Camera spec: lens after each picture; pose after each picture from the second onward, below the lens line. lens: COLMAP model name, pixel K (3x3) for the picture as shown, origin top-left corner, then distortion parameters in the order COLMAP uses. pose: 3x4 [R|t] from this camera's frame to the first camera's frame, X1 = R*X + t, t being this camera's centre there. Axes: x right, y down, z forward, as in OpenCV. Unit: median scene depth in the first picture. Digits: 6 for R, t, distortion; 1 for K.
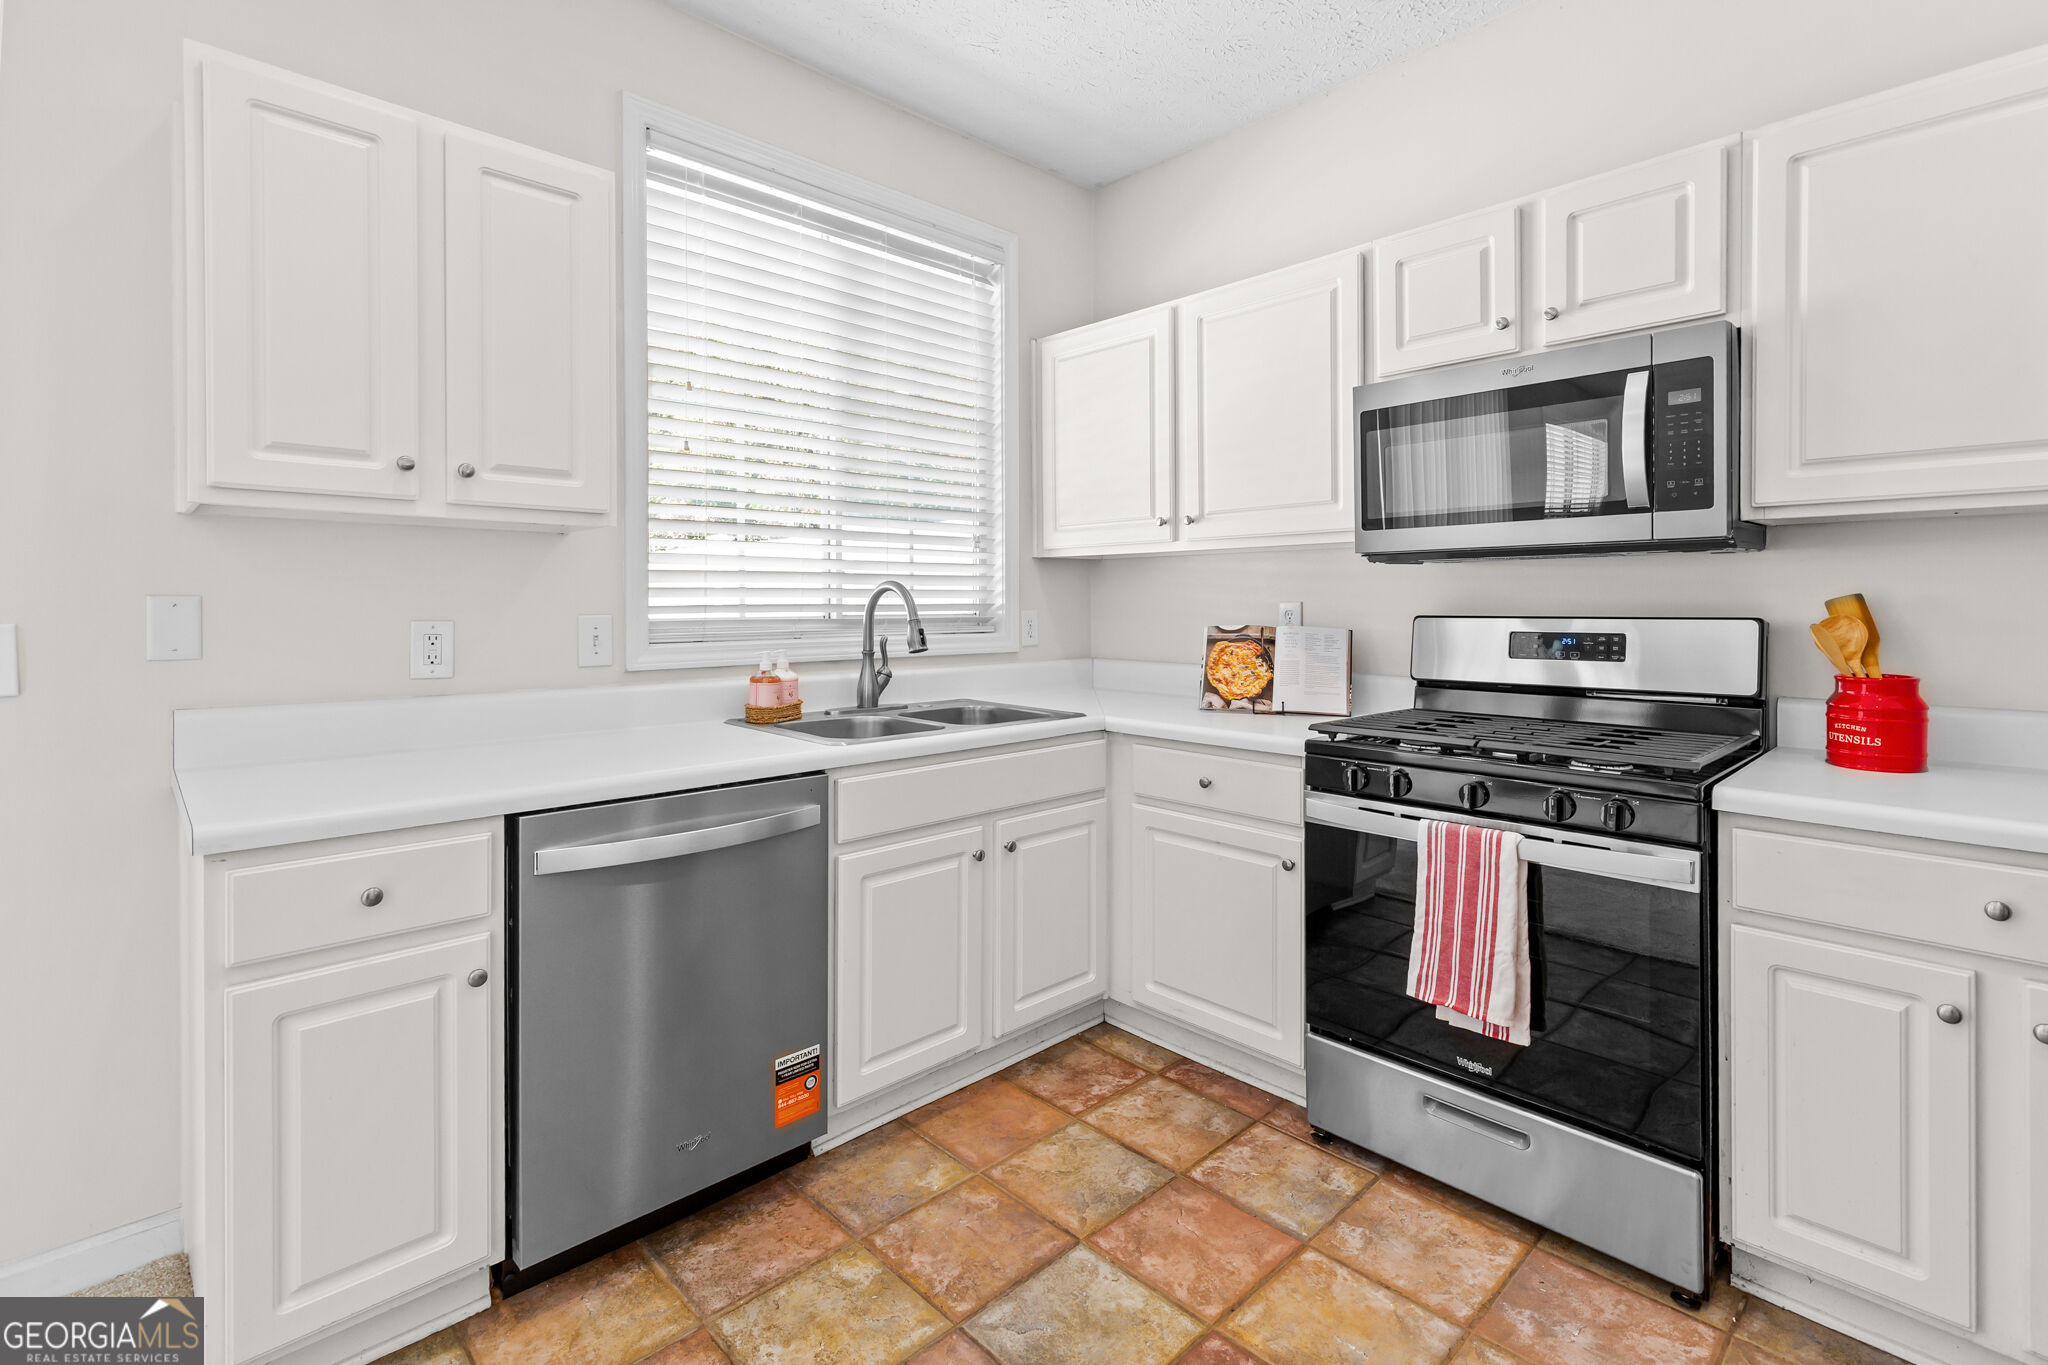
lens RADIAL K [[944.9, 0, 1046.9], [0, 944.9, 608.3], [0, 0, 1]] dist [0.007205, -0.000434]
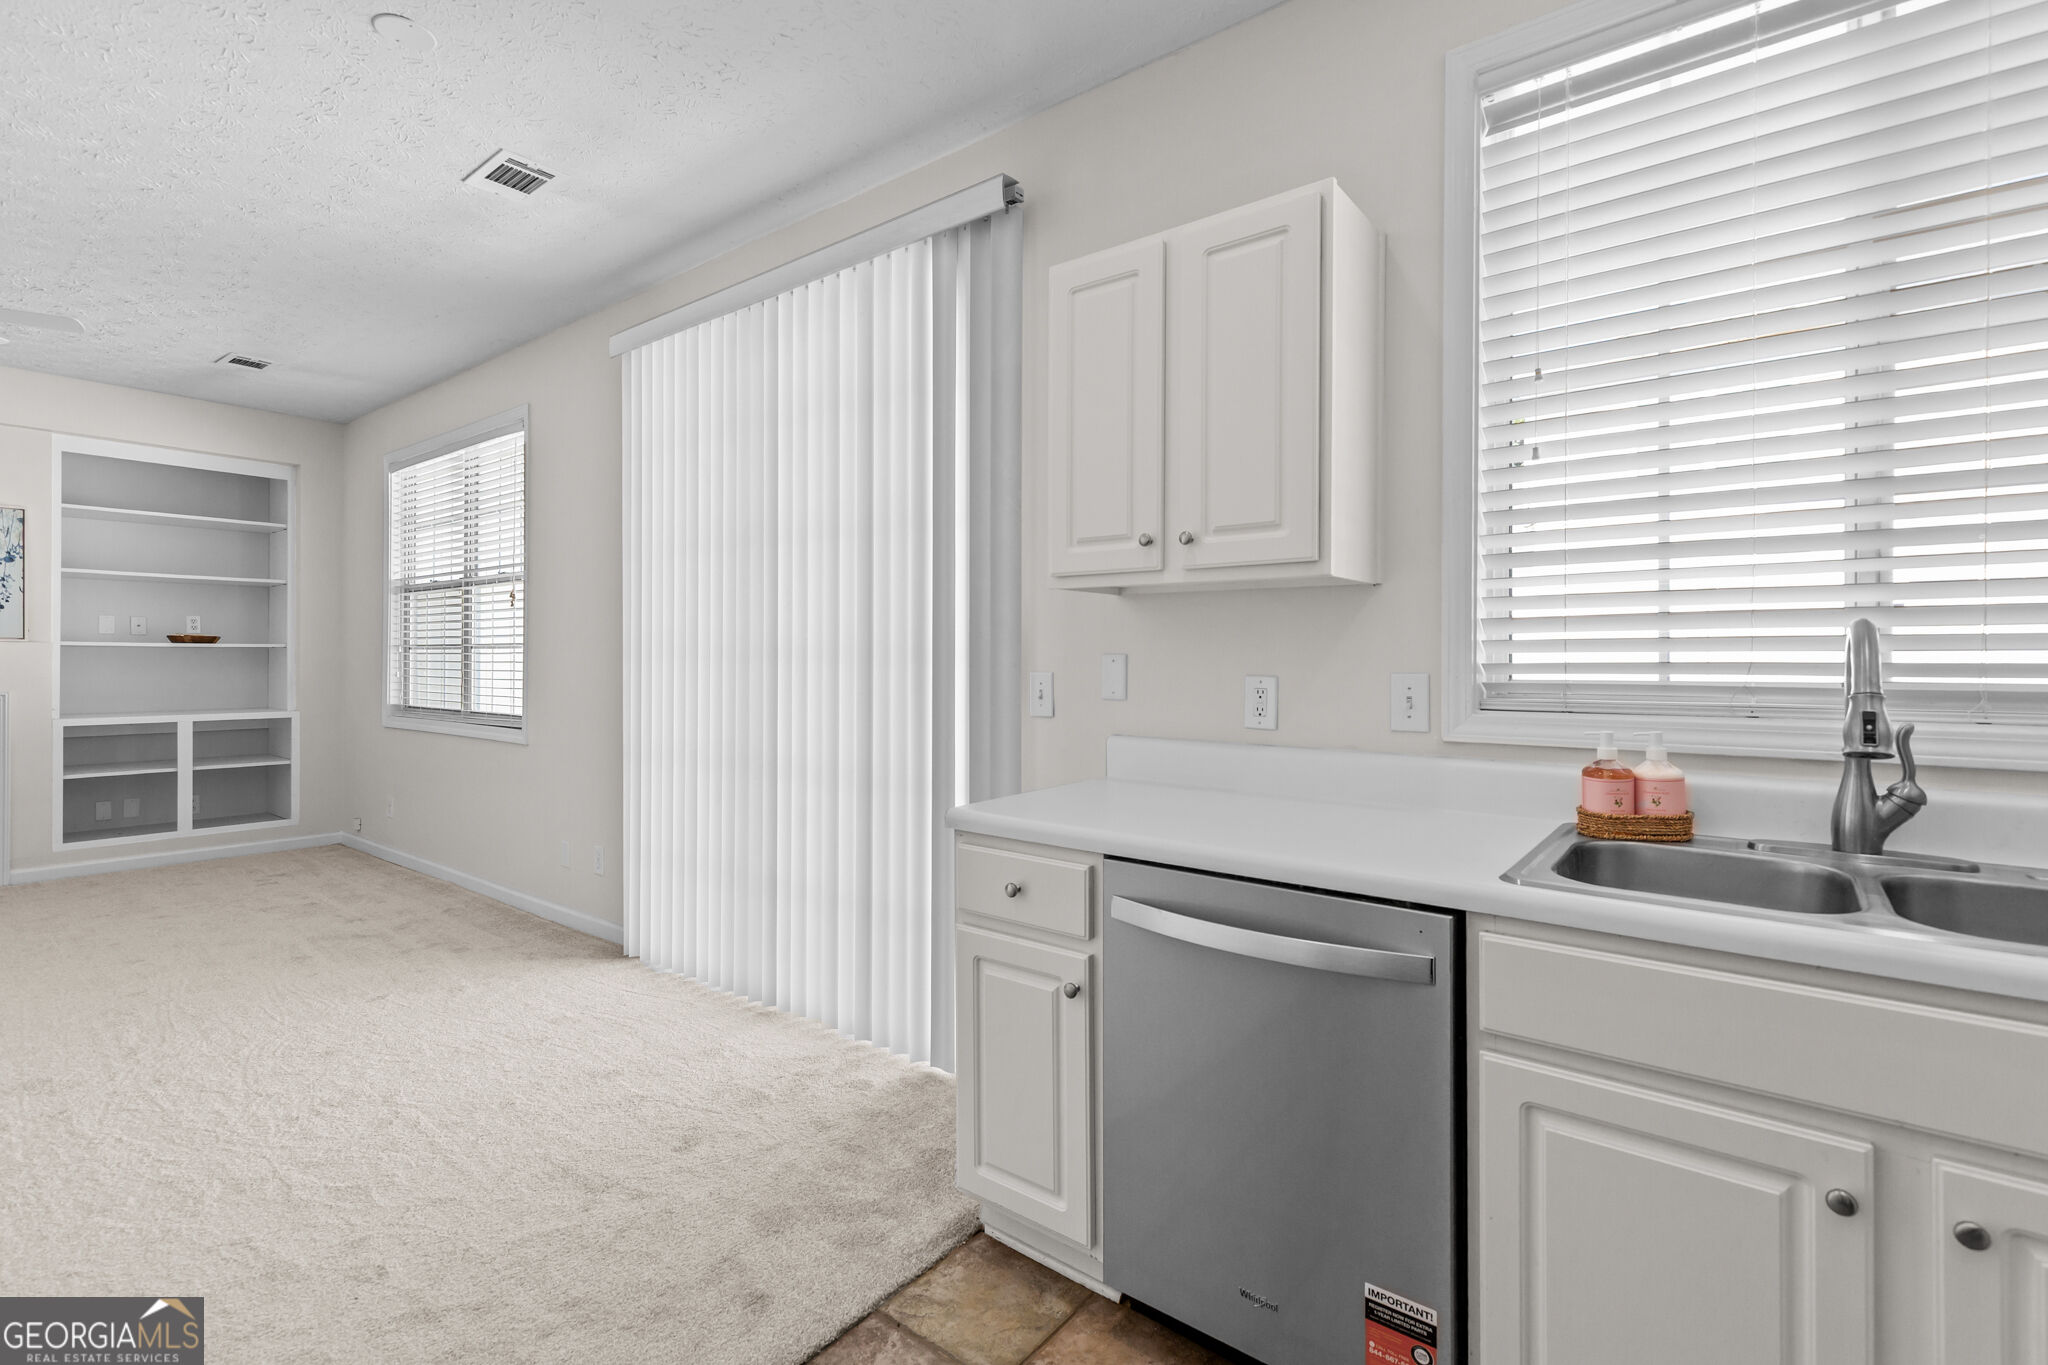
lens RADIAL K [[928.9, 0, 1040.5], [0, 928.9, 659.2], [0, 0, 1]] dist [0.009487, -0.000686]
pose [[0.139294, 0.001830, -0.990249, 0.341174], [-0.006696, 0.999977, 0.000906, -0.004893], [0.990228, 0.006504, 0.139303, 0.557441]]
